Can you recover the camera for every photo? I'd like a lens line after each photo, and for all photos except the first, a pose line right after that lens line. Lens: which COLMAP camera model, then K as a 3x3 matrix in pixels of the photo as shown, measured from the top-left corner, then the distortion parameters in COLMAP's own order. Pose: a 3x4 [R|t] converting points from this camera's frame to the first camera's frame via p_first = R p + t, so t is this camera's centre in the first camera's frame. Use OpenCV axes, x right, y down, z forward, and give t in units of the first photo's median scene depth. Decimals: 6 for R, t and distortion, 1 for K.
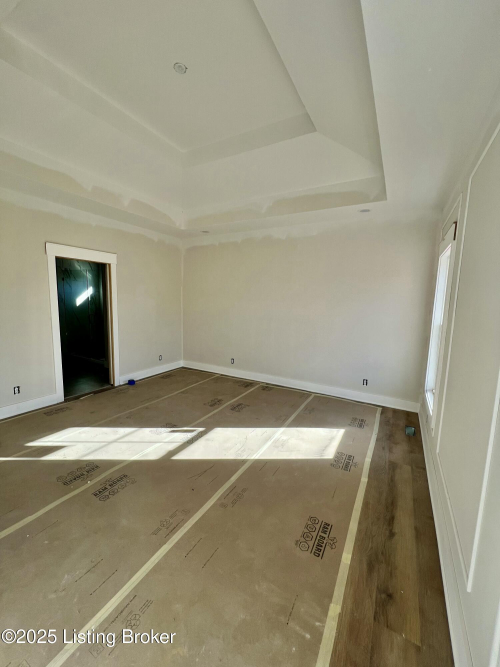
lens RADIAL K [[265.6, 0, 250.8], [0, 265.6, 331.9], [0, 0, 1]] dist [-0.001670, 0.000156]
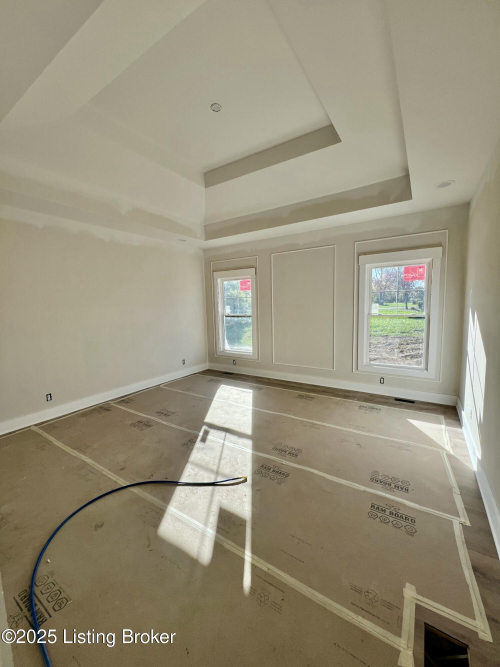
lens RADIAL K [[265.6, 0, 250.8], [0, 265.6, 331.9], [0, 0, 1]] dist [-0.001670, 0.000156]
pose [[0.047093, -0.129007, 0.990525, -1.166780], [0.144578, 0.982063, 0.121031, -0.105607], [-0.988372, 0.137509, 0.064900, 0.690633]]
